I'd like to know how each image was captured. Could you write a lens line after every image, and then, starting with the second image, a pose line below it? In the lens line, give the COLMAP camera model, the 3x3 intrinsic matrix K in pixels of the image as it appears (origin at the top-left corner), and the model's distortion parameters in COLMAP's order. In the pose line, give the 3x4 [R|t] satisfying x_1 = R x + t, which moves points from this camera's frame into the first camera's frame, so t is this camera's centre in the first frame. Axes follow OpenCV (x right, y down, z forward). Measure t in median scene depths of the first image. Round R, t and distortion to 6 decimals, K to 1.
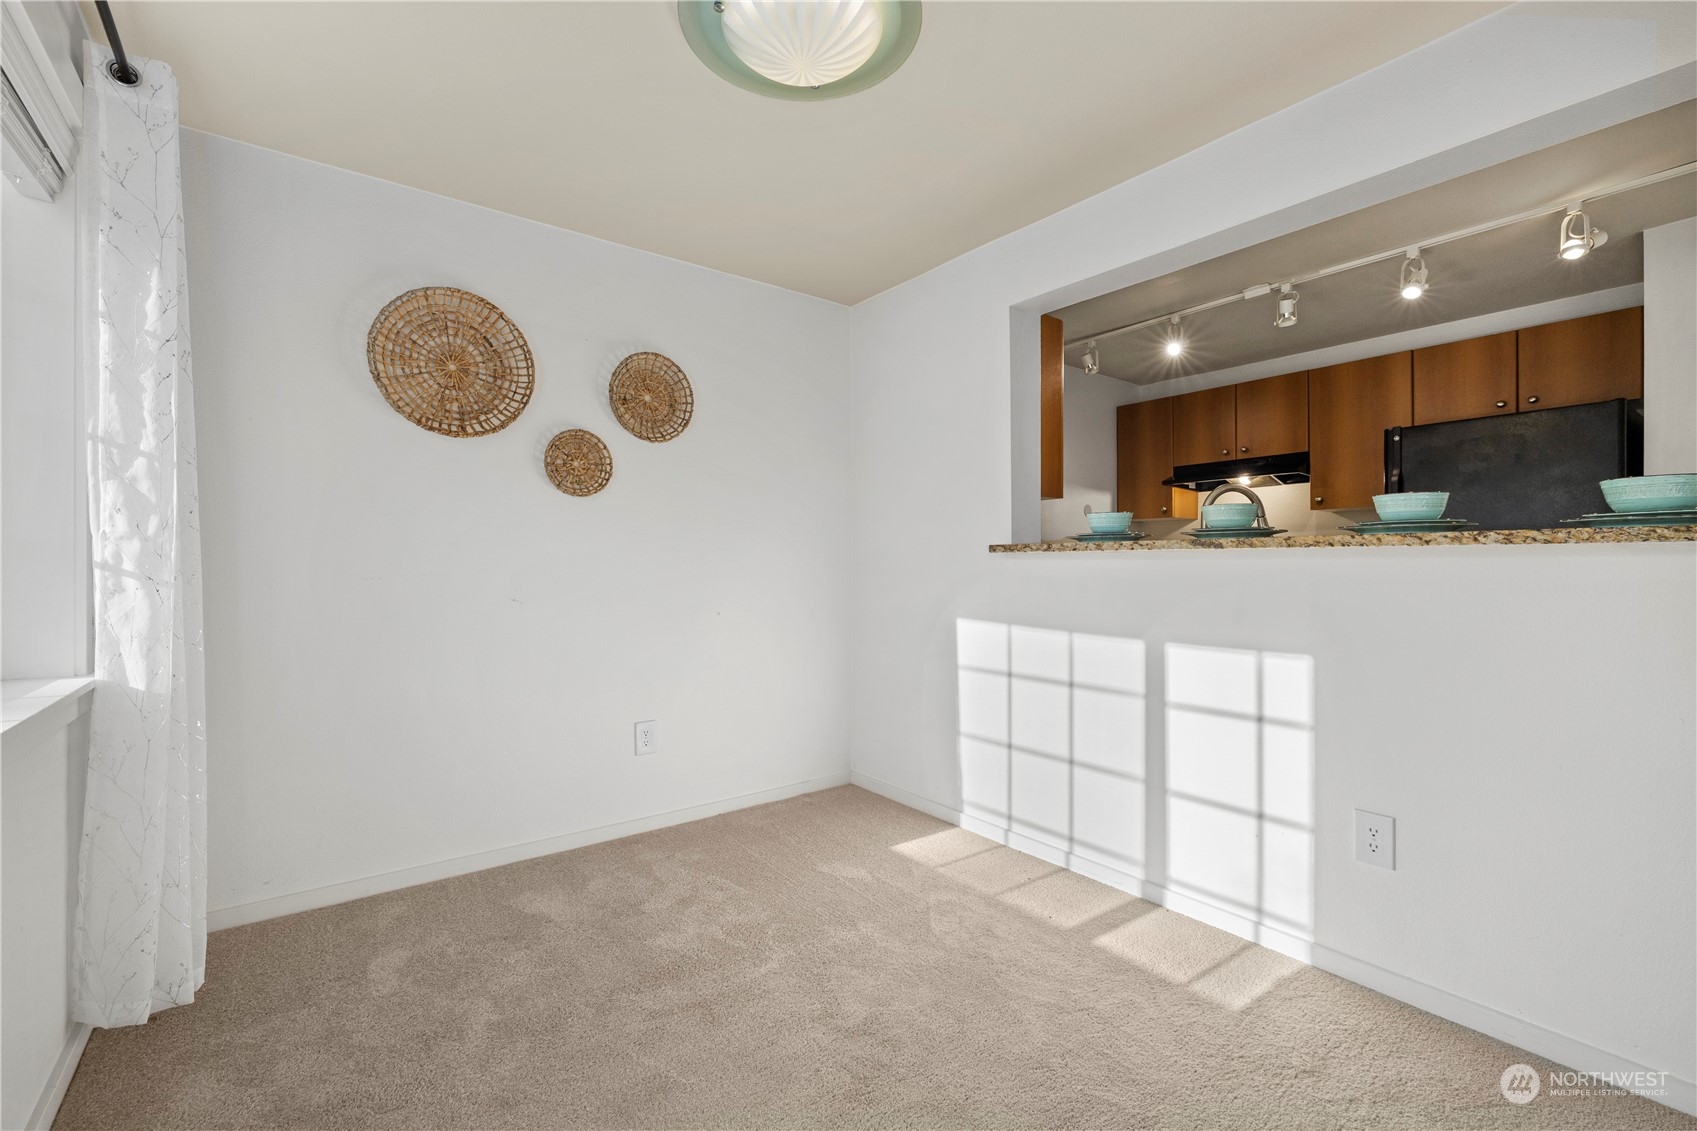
lens RADIAL K [[712.8, 0, 831.7], [0, 712.8, 572.8], [0, 0, 1]] dist [-0.000571, -0.000090]
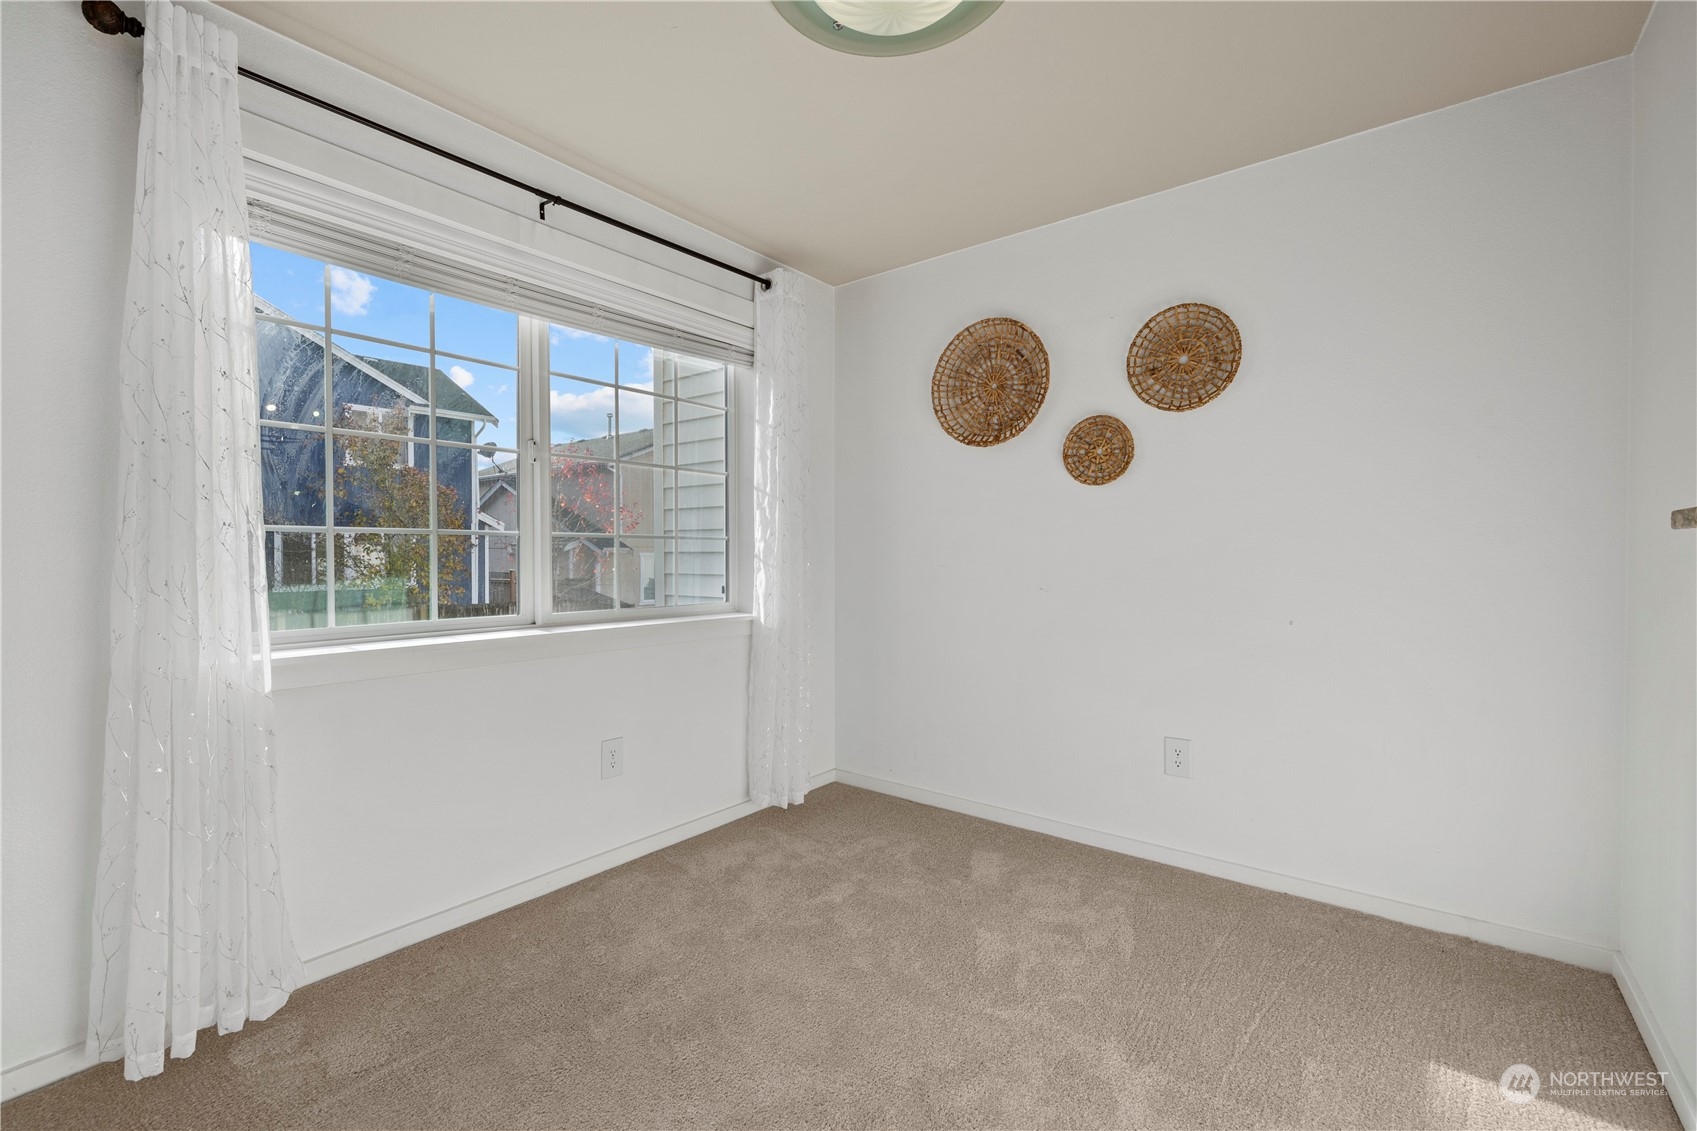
lens RADIAL K [[724.7, 0, 834.0], [0, 724.7, 572.9], [0, 0, 1]] dist [-0.001191, -0.000105]
pose [[0.261018, 0.024718, -0.965017, 0.544039], [-0.011903, 0.999679, 0.022386, -0.006275], [0.965260, 0.005643, 0.261229, 0.435430]]
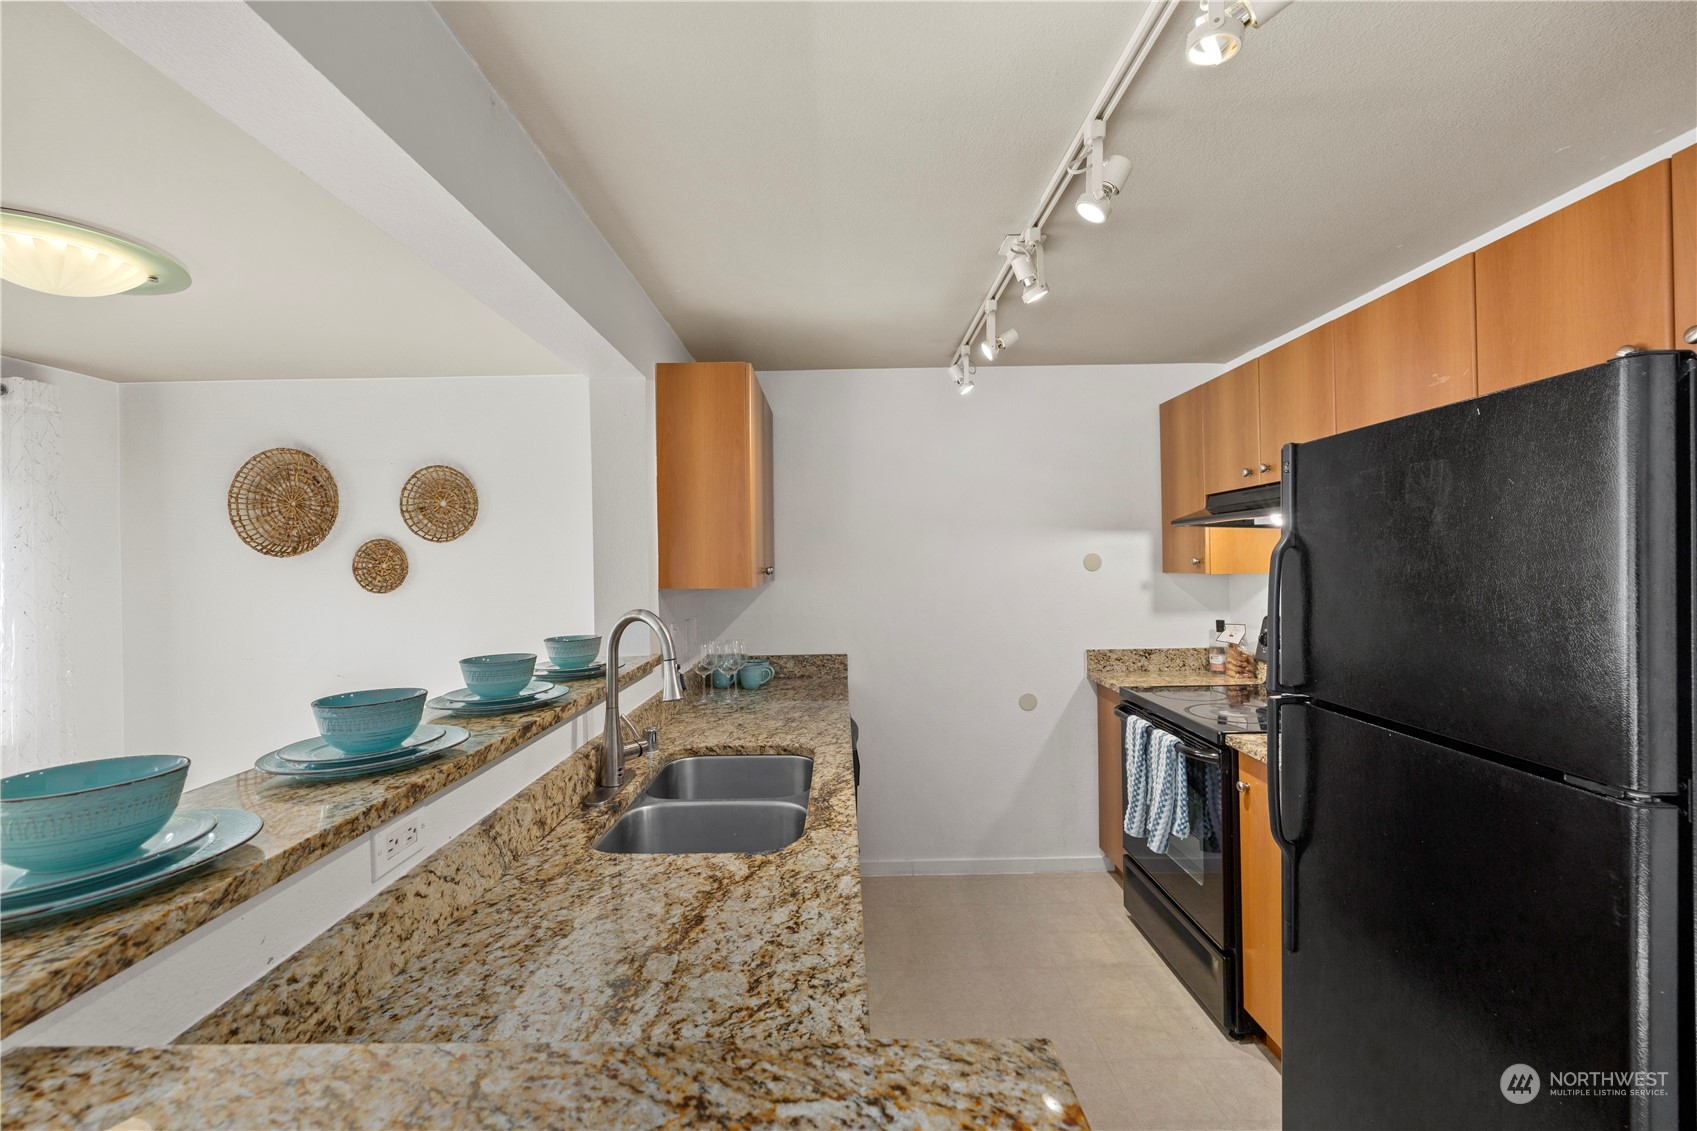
lens RADIAL K [[718.0, 0, 832.7], [0, 718.0, 560.6], [0, 0, 1]] dist [-0.004046, -0.000368]
pose [[0.804657, -0.013786, -0.593580, 1.090631], [0.007367, 0.999885, -0.013236, -0.153001], [0.593695, 0.006277, 0.804666, 0.507937]]
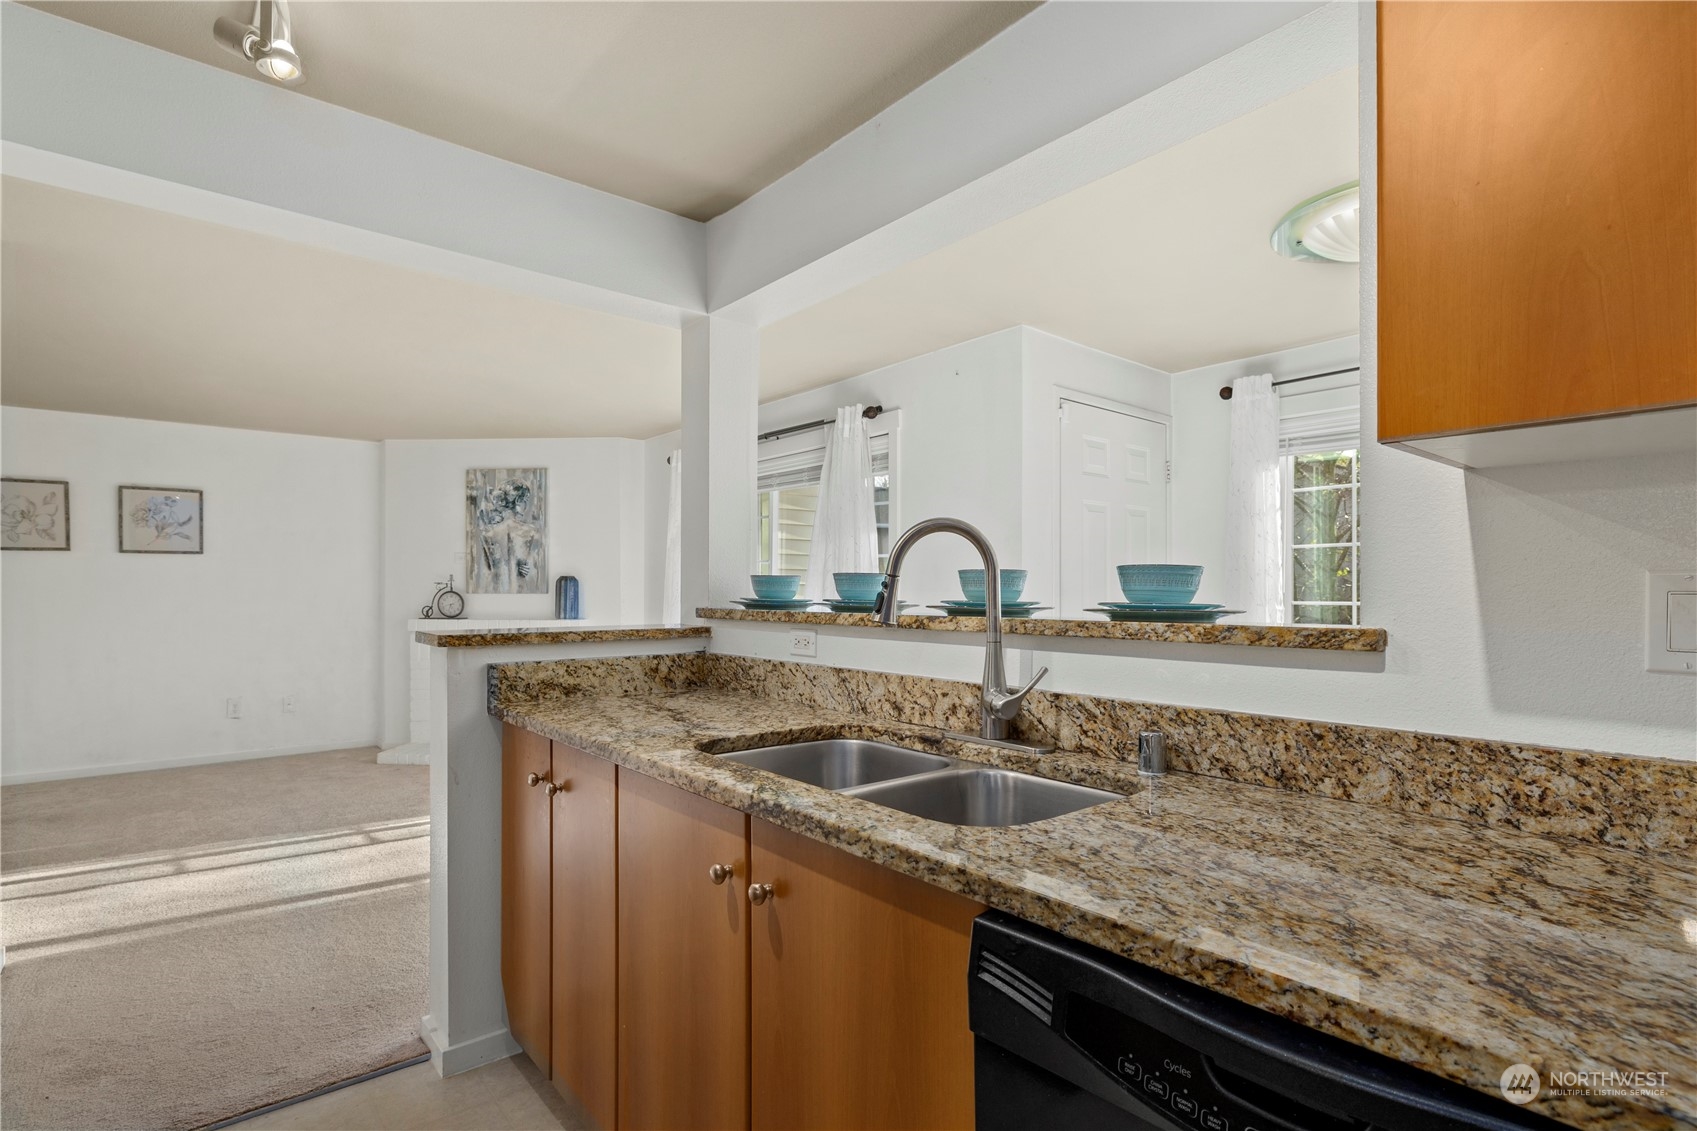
lens RADIAL K [[831.0, 0, 847.6], [0, 831.0, 583.9], [0, 0, 1]] dist [0.001107, 0.000109]
pose [[-0.997669, -0.003303, -0.068156, 0.649176], [-0.004089, 0.999927, 0.011390, -0.072181], [0.068113, 0.011642, -0.997610, 1.606549]]
